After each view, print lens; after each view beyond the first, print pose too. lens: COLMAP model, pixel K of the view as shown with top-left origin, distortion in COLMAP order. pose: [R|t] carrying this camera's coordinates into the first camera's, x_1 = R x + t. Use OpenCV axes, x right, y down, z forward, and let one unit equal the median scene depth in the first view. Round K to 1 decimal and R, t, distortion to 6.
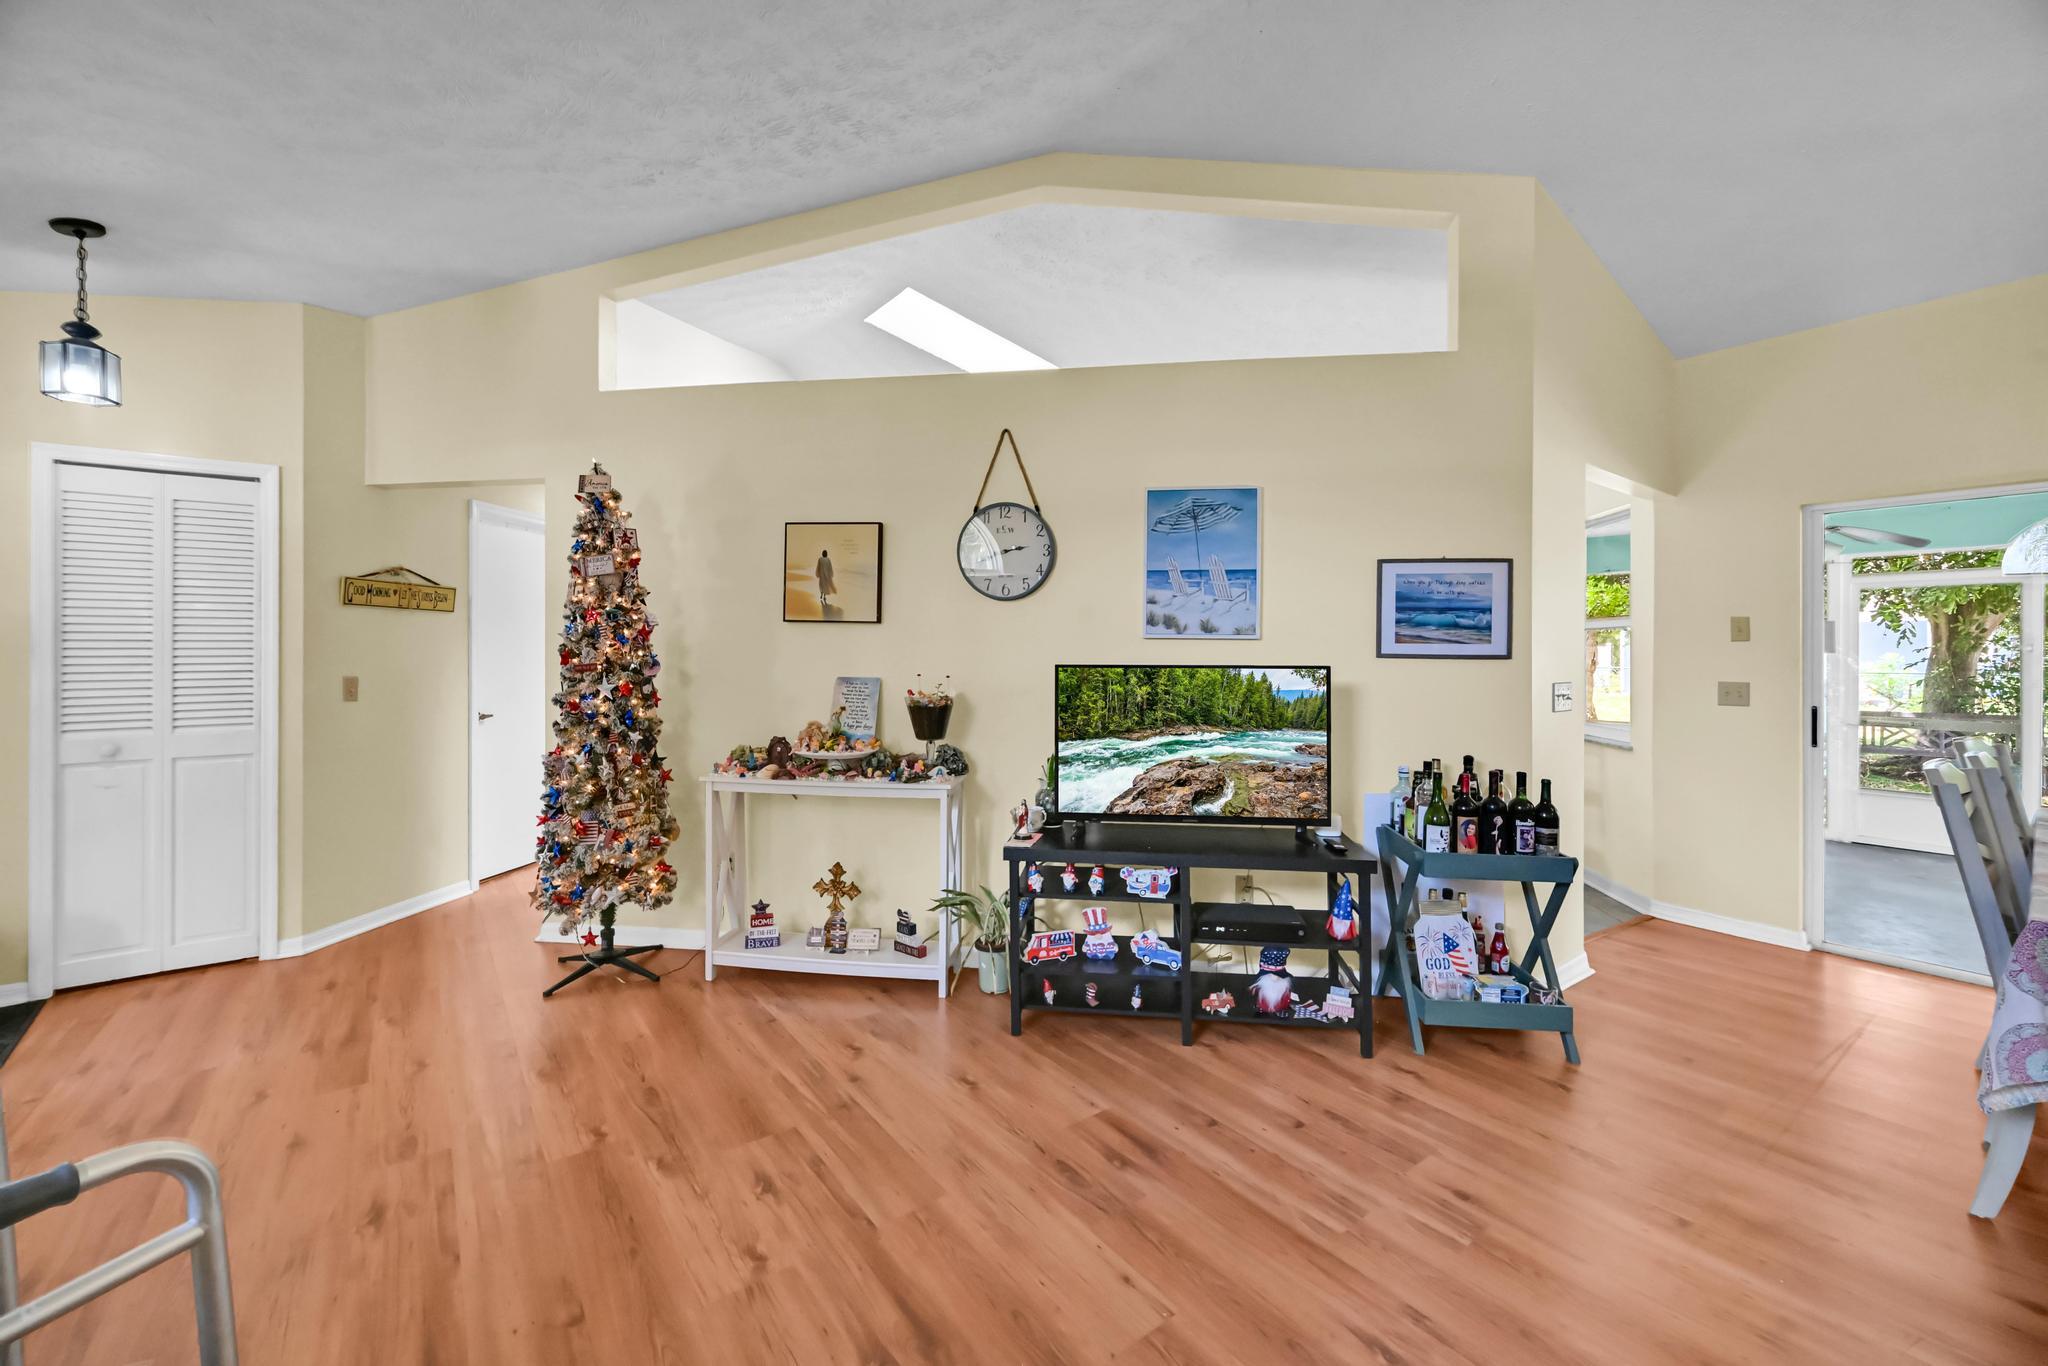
lens RADIAL K [[827.9, 0, 1029.1], [0, 827.9, 657.7], [0, 0, 1]] dist [0.000436, -0.000364]
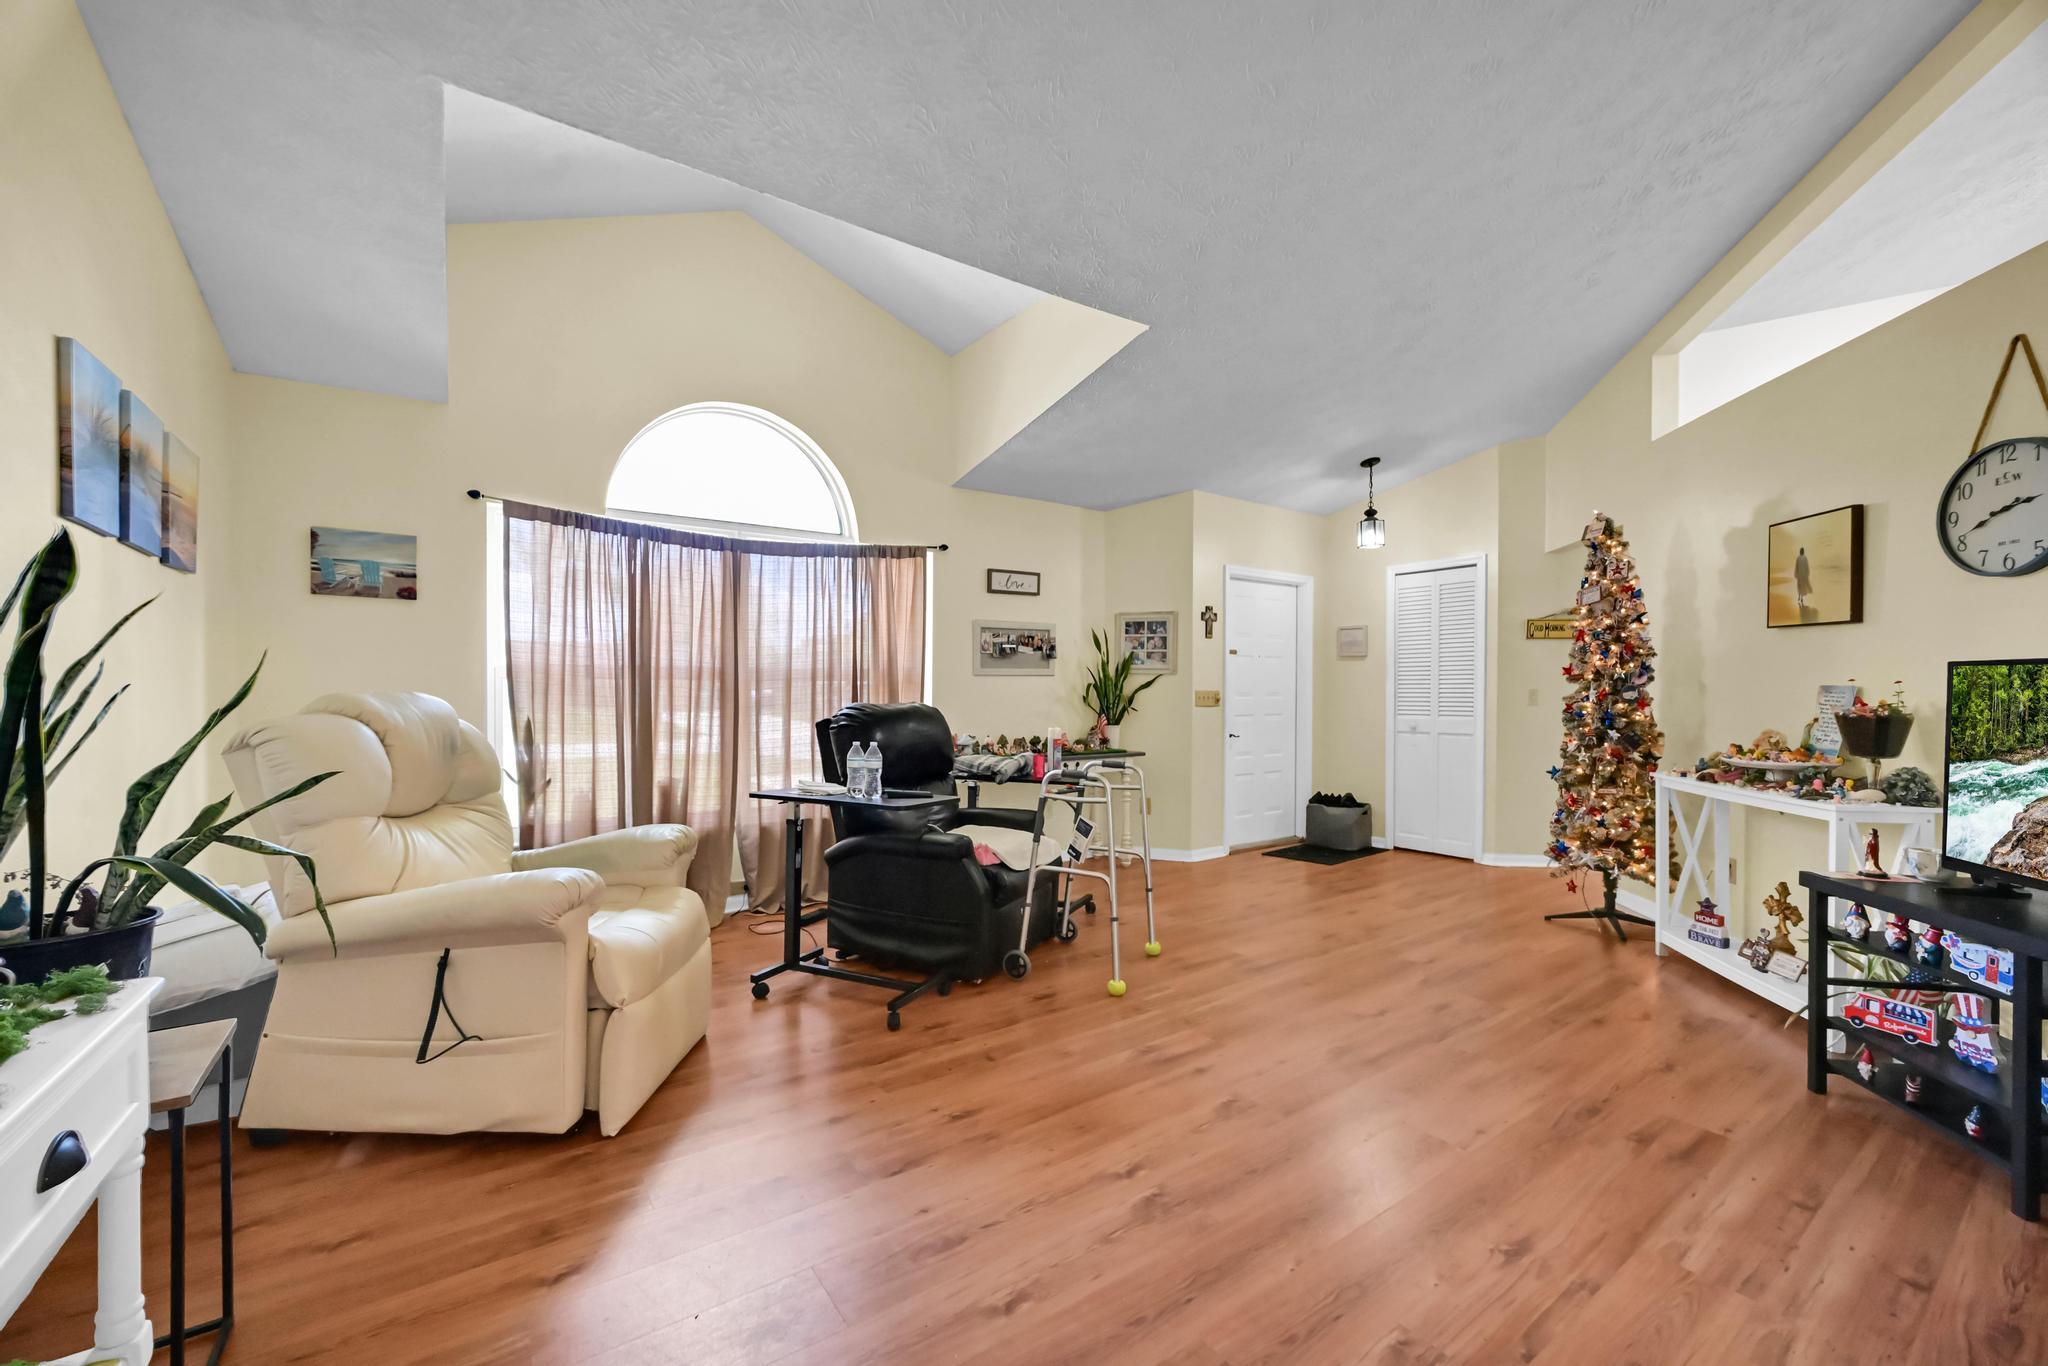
lens RADIAL K [[827.9, 0, 1021.5], [0, 827.9, 689.4], [0, 0, 1]] dist [0.000436, -0.000364]
pose [[-0.029827, -0.002226, -0.999553, 0.807834], [-0.011794, 0.999929, -0.001875, 0.046372], [0.999485, 0.011733, -0.029851, 0.184027]]
